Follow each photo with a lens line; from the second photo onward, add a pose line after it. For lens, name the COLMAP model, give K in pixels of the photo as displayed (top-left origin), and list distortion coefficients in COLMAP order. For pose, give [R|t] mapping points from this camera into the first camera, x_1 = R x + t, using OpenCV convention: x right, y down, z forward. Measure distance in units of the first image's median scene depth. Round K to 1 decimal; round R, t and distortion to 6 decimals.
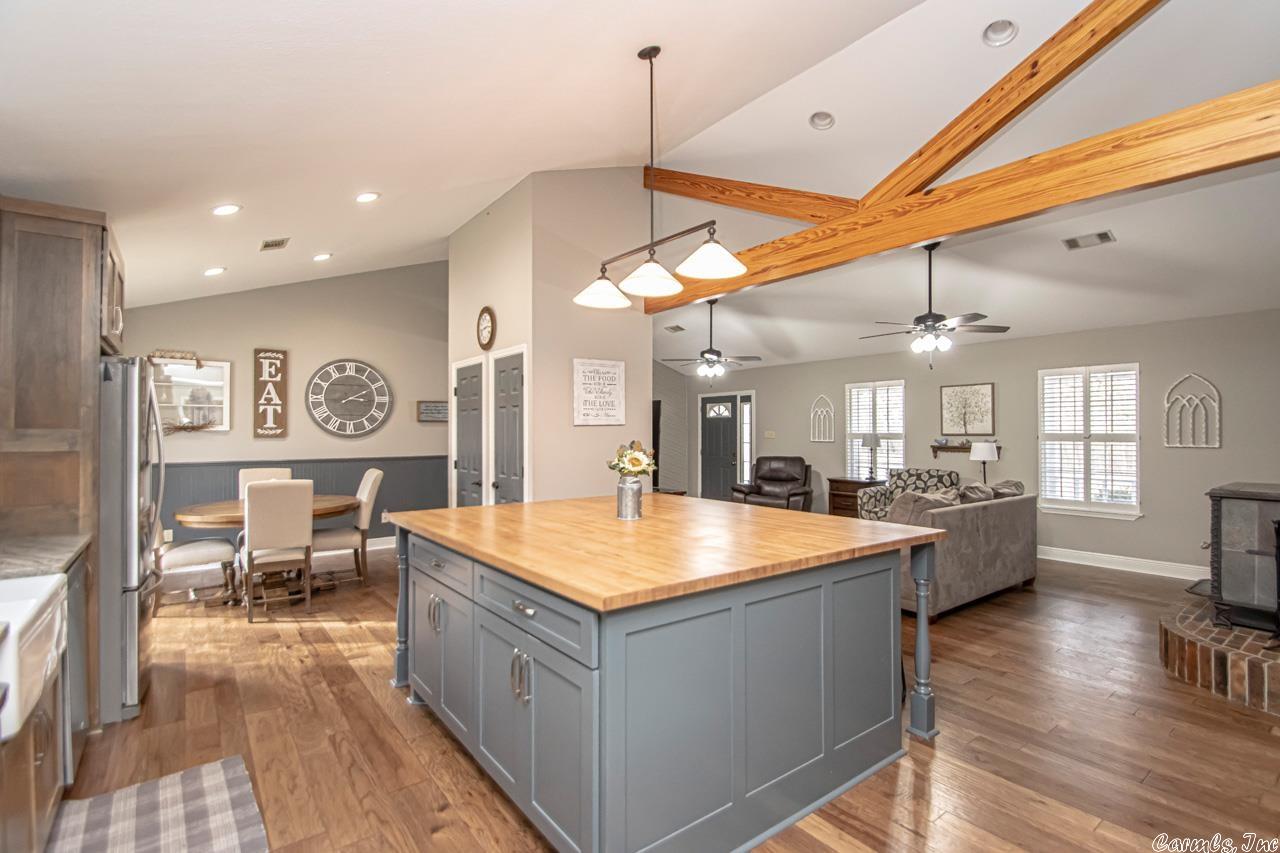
lens RADIAL K [[596.4, 0, 651.9], [0, 596.4, 427.6], [0, 0, 1]] dist [0.019025, -0.018347]
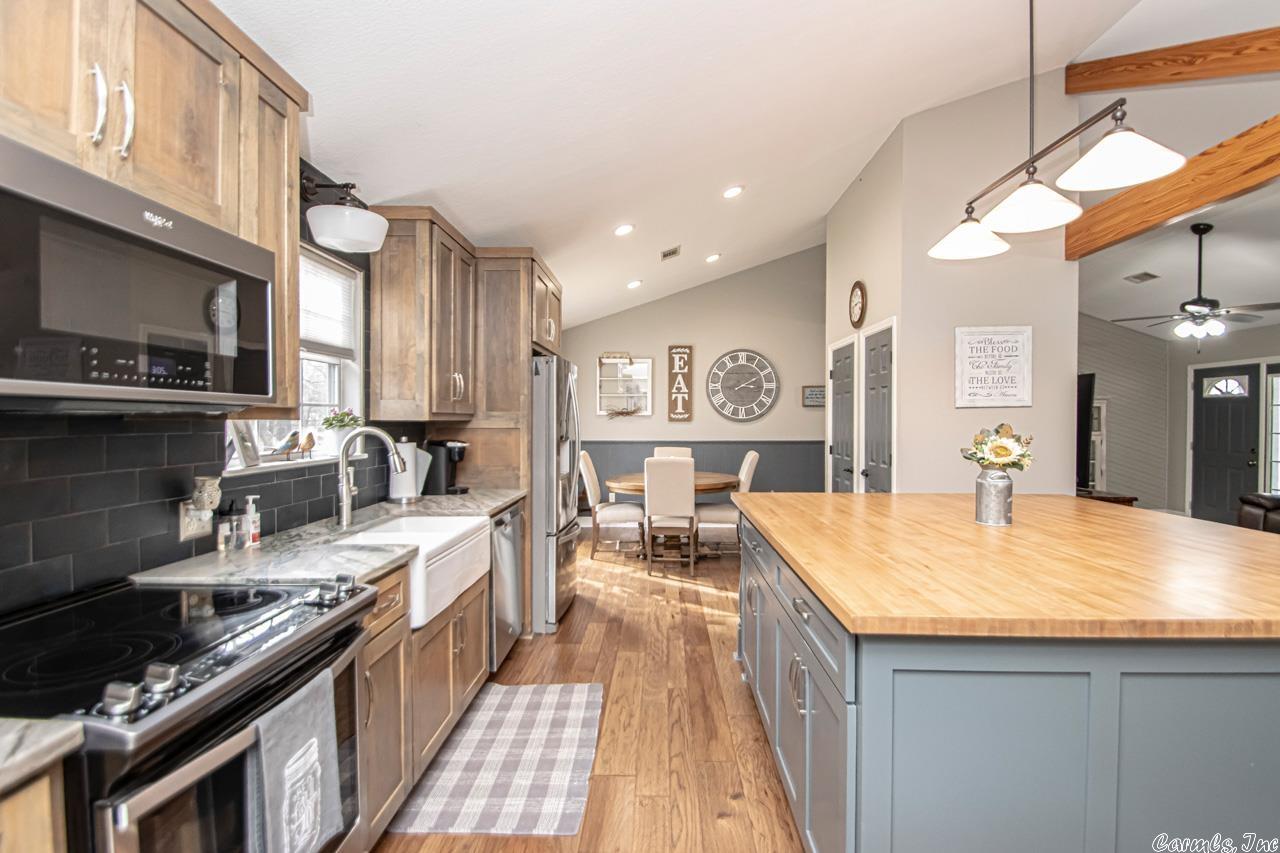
lens RADIAL K [[596.4, 0, 651.9], [0, 596.4, 427.6], [0, 0, 1]] dist [0.019025, -0.018347]
pose [[0.776370, 0.011033, -0.630181, 0.074083], [0.002398, 0.999788, 0.020459, 0.006955], [0.630273, -0.017395, 0.776179, 0.080505]]
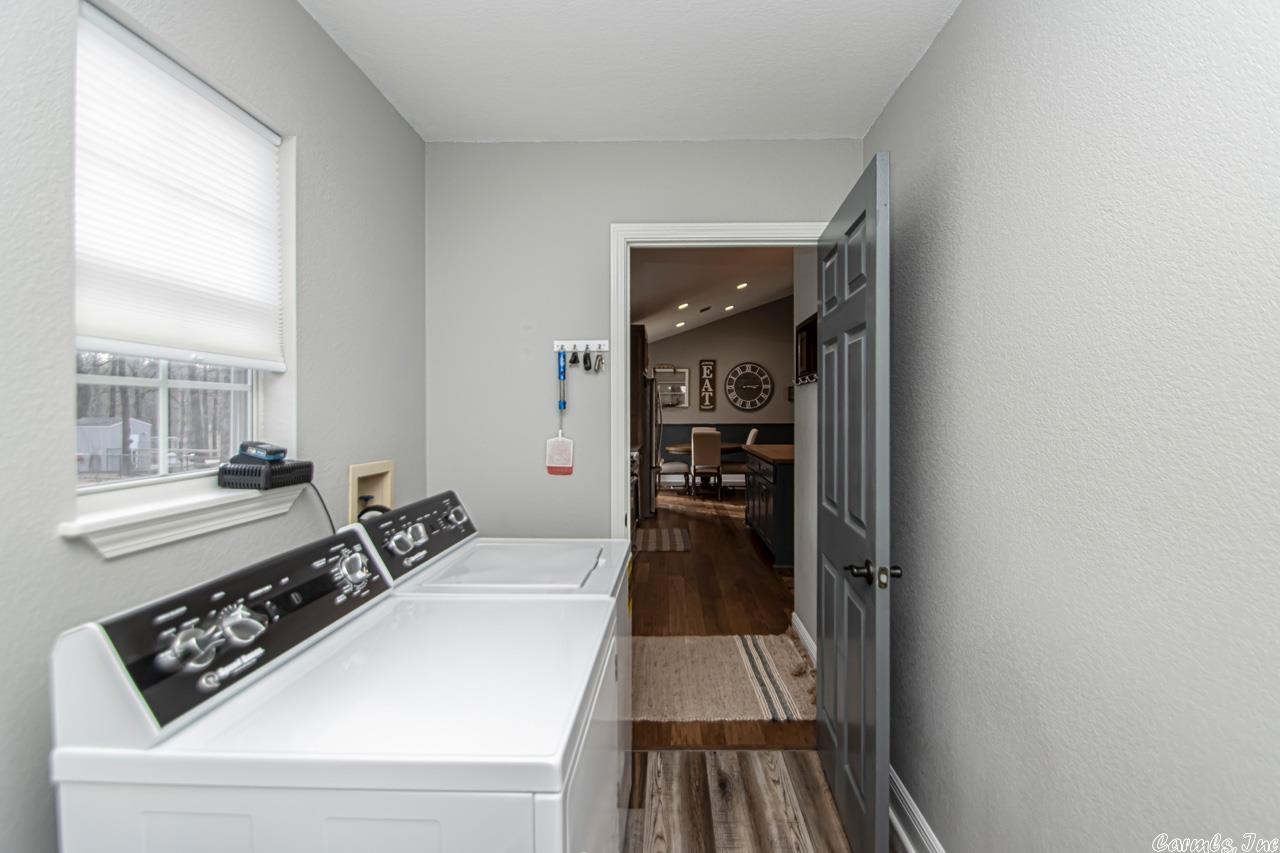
lens RADIAL K [[601.1, 0, 655.8], [0, 601.1, 434.9], [0, 0, 1]] dist [-0.002807, -0.000930]
pose [[0.774123, 0.028231, -0.632405, 0.489874], [0.007321, 0.998539, 0.053537, -0.009994], [0.632993, -0.046073, 0.772785, -0.622650]]
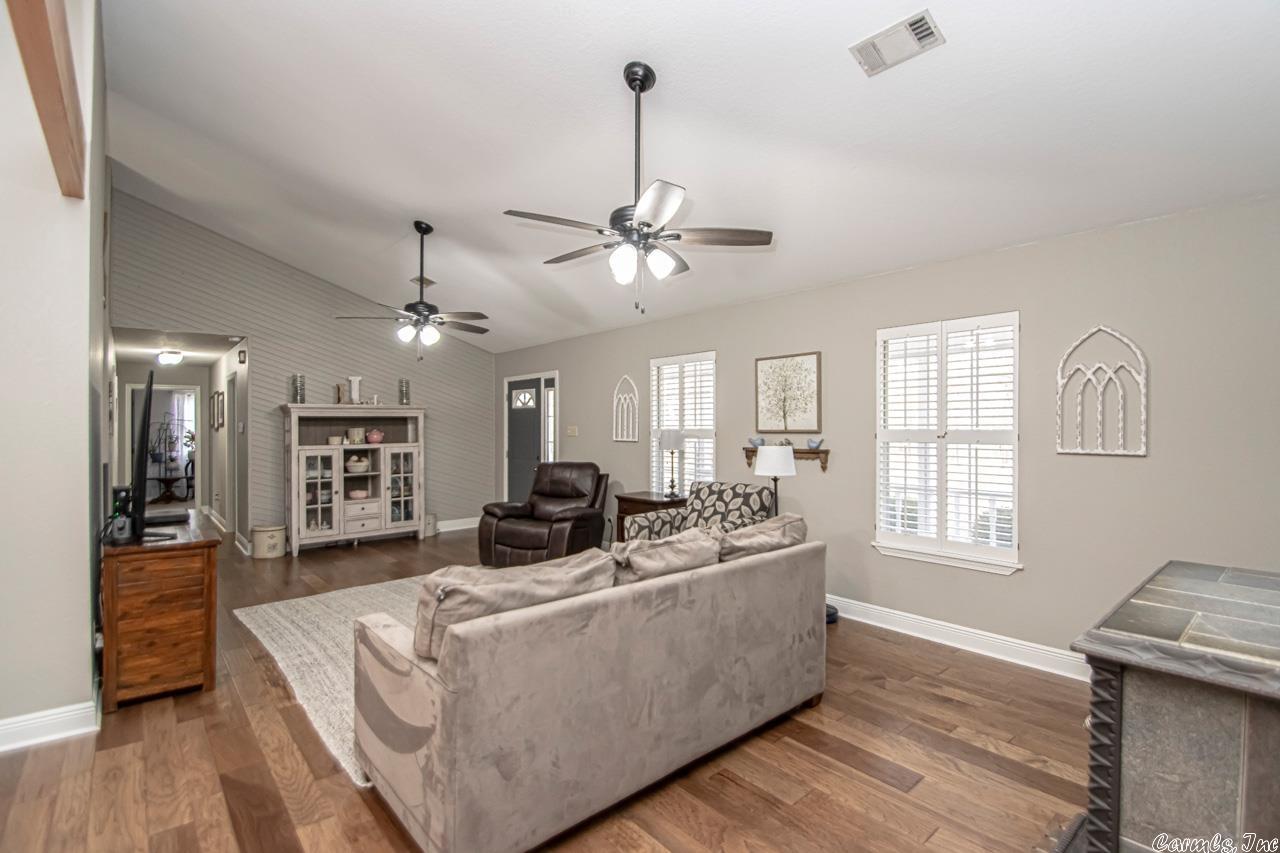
lens RADIAL K [[601.1, 0, 655.8], [0, 601.1, 434.9], [0, 0, 1]] dist [-0.002807, -0.000930]
pose [[0.998198, -0.004200, 0.059863, 0.535255], [0.002881, 0.999751, 0.022114, 0.000479], [-0.059941, -0.021902, 0.997962, 0.545799]]
